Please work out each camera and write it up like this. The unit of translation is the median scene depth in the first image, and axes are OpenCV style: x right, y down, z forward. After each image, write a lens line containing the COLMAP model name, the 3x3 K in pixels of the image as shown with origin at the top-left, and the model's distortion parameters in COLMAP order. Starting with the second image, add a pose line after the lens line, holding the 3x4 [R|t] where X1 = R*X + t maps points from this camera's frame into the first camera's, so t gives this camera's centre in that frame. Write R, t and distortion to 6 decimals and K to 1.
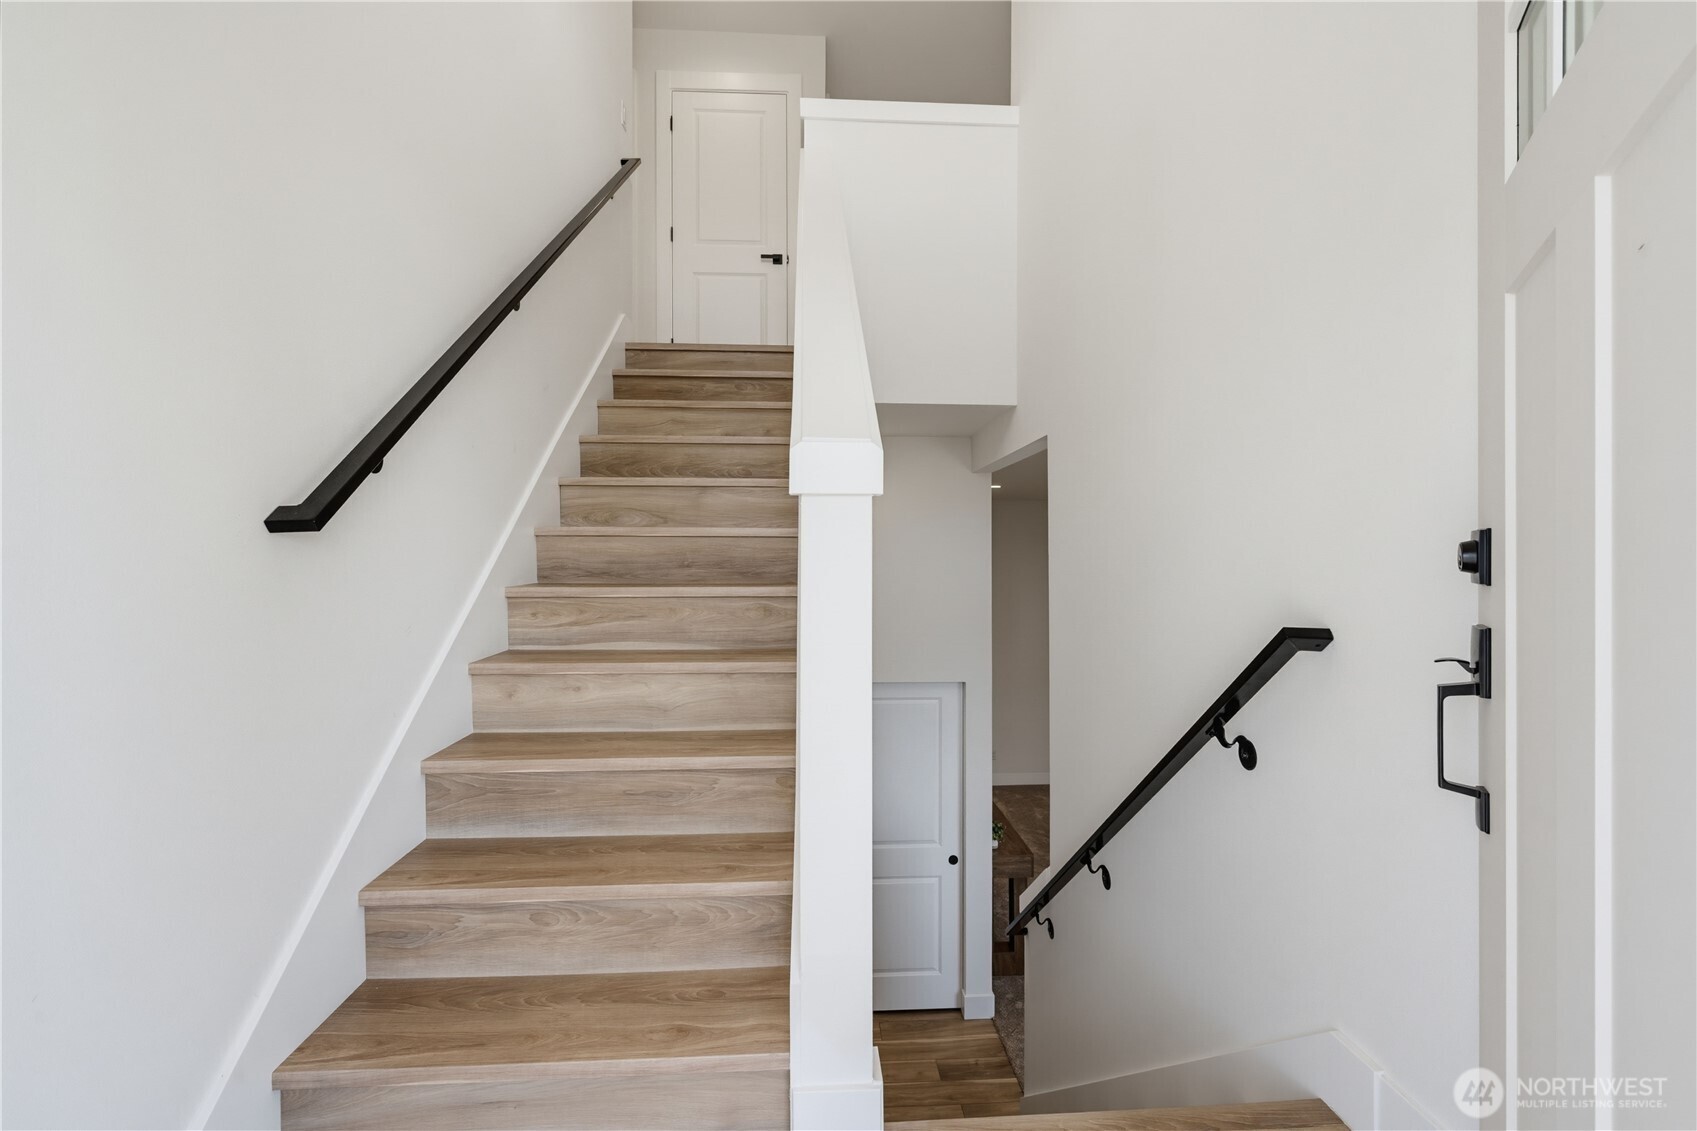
lens RADIAL K [[776.5, 0, 848.3], [0, 776.5, 557.2], [0, 0, 1]] dist [0.000123, 0.000206]
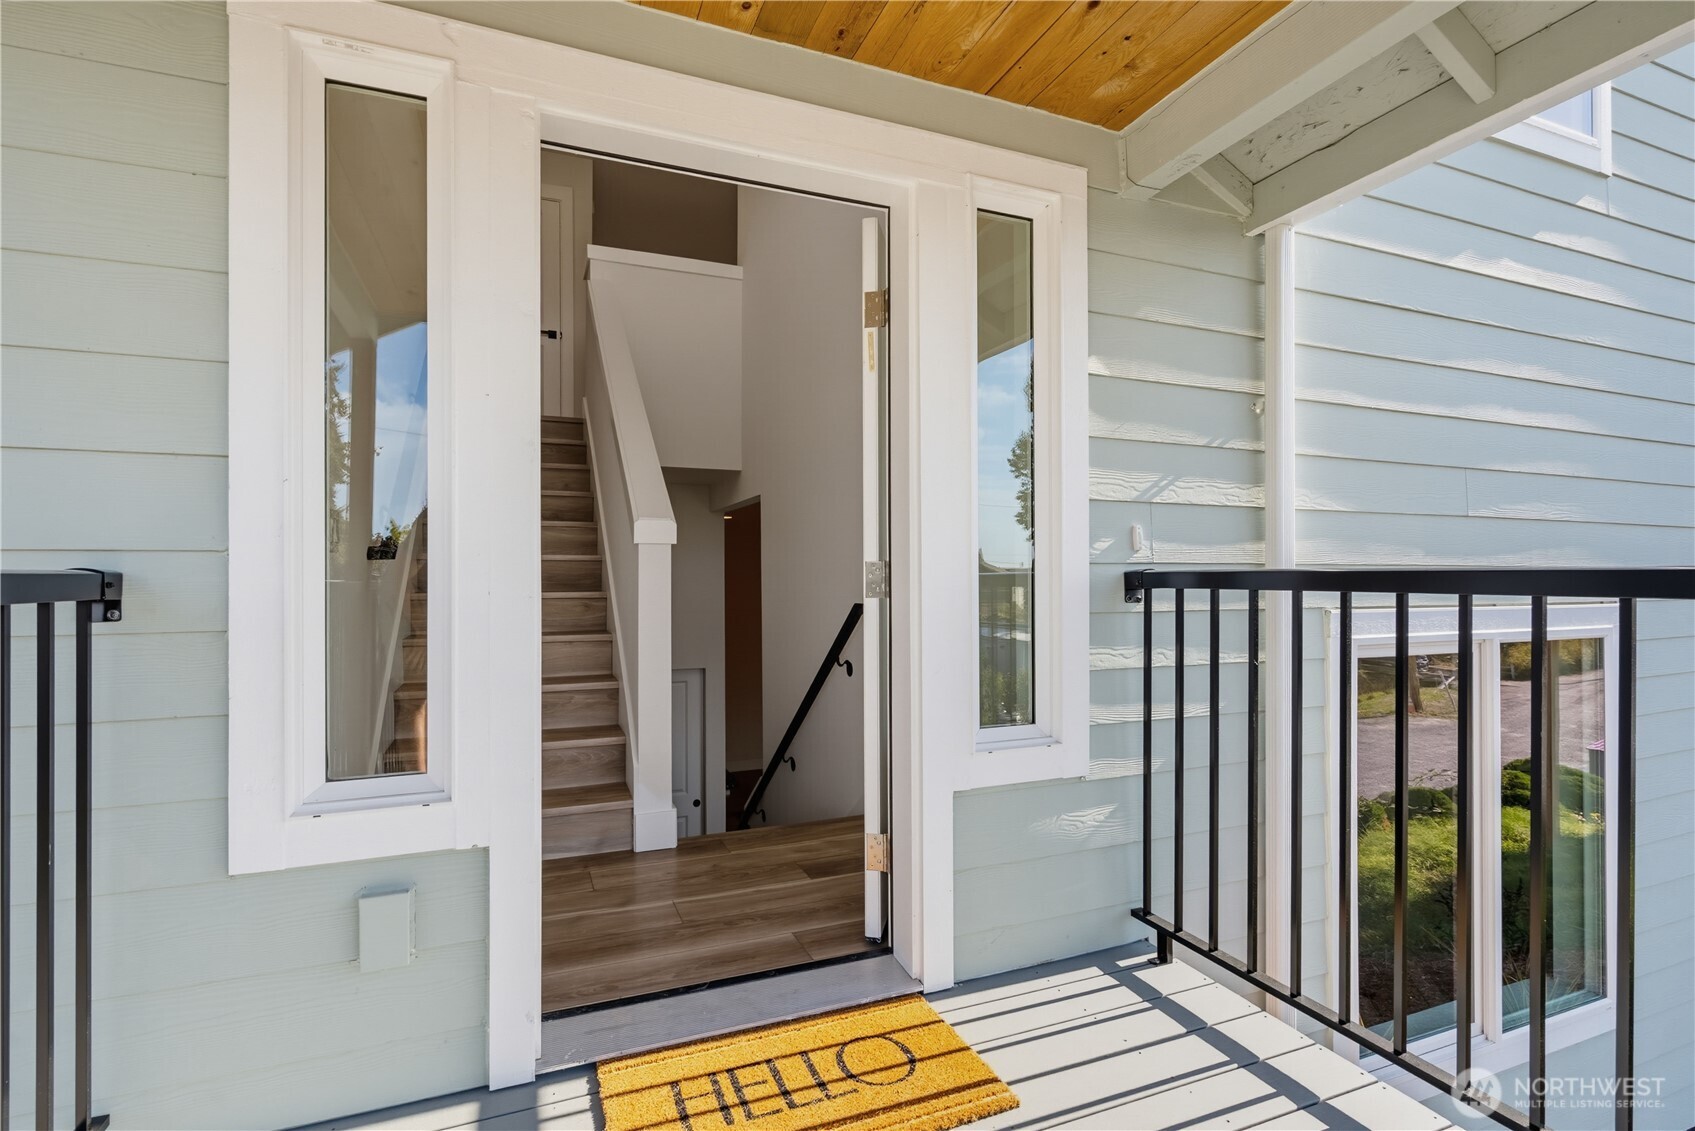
lens RADIAL K [[775.6, 0, 838.8], [0, 775.6, 569.6], [0, 0, 1]] dist [0.000123, 0.000206]
pose [[0.946441, -0.001414, 0.322874, -0.087742], [0.004052, 0.999964, -0.007498, 0.004071], [-0.322851, 0.008404, 0.946412, -0.472915]]
